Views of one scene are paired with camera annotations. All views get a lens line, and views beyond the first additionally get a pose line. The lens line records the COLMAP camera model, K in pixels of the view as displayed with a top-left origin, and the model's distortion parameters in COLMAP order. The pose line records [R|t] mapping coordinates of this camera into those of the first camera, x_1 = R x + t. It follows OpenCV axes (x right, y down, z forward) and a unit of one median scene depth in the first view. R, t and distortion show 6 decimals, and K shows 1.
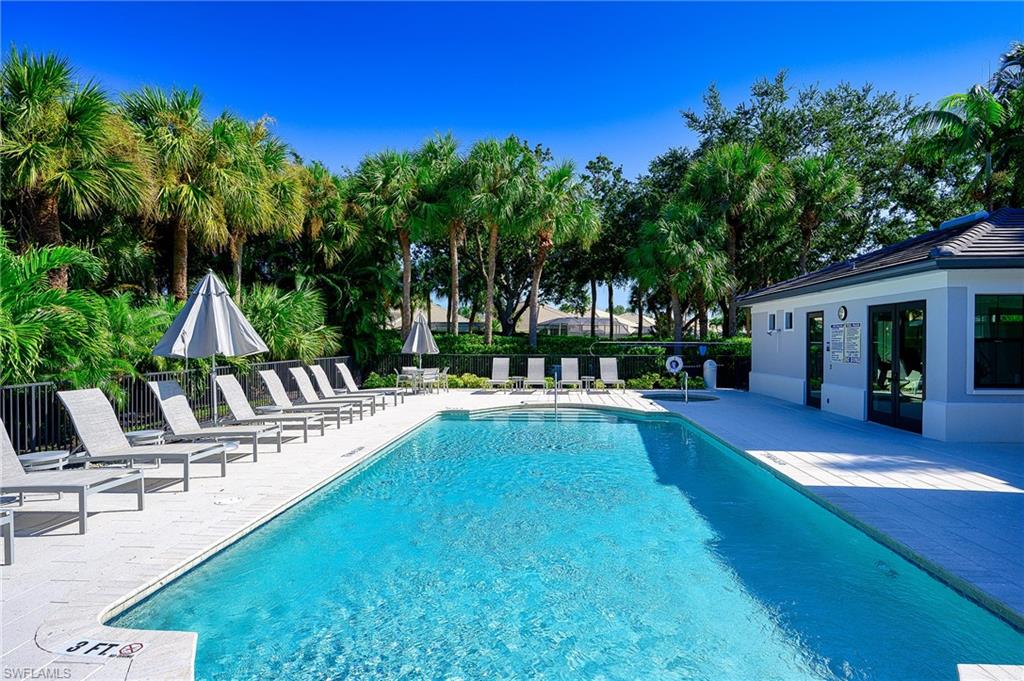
lens RADIAL K [[536.5, 0, 512.0], [0, 536.5, 340.5], [0, 0, 1]] dist [0.002351, 0.000034]
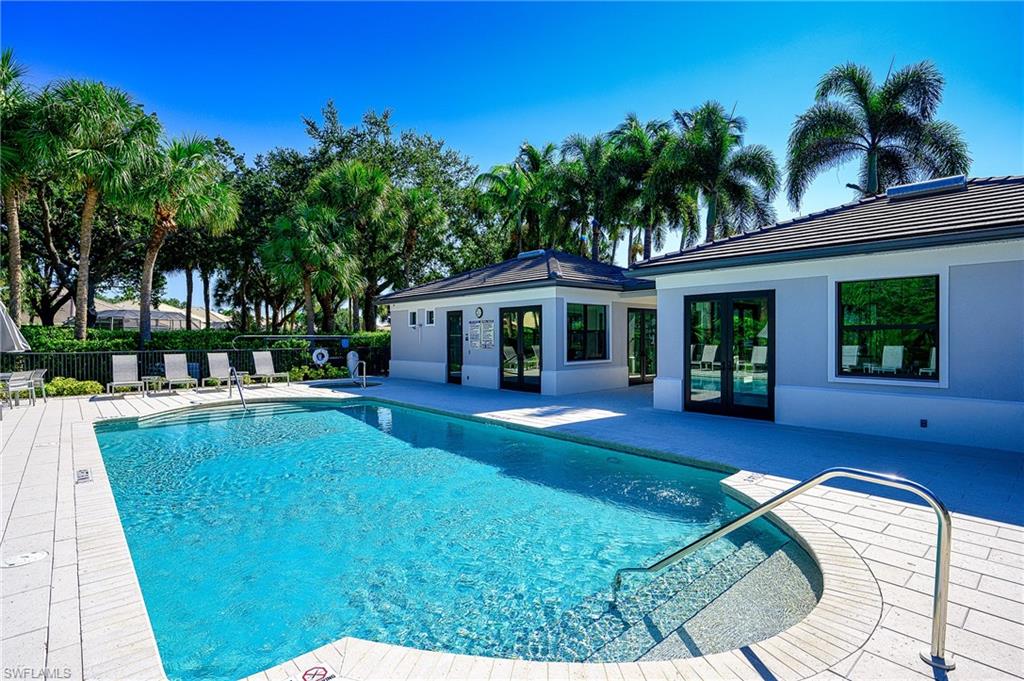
lens RADIAL K [[504.0, 0, 508.2], [0, 504.0, 338.3], [0, 0, 1]] dist [-0.001243, 0.000016]
pose [[0.697855, -0.006937, 0.716205, -0.156885], [0.004815, 0.999976, 0.004995, 0.005249], [-0.716222, -0.000037, 0.697872, 0.033591]]
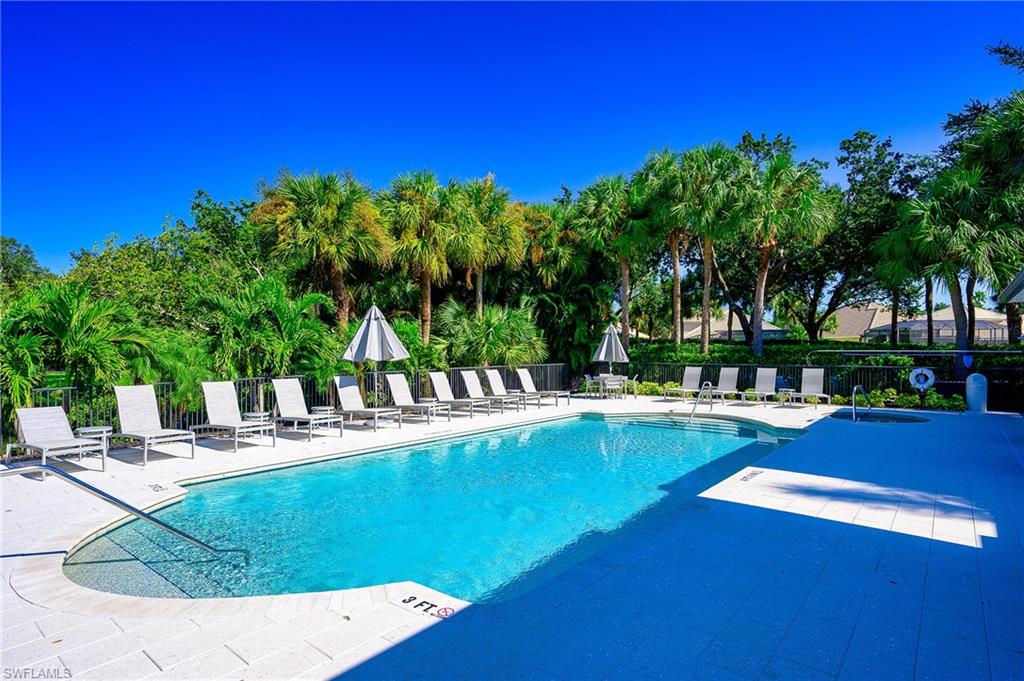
lens RADIAL K [[533.0, 0, 516.6], [0, 533.0, 342.7], [0, 0, 1]] dist [-0.000353, 0.000208]
pose [[0.824900, -0.010849, -0.565175, 0.257420], [0.003463, 0.999894, -0.014140, 0.000438], [0.565268, 0.009707, 0.824850, 0.001401]]
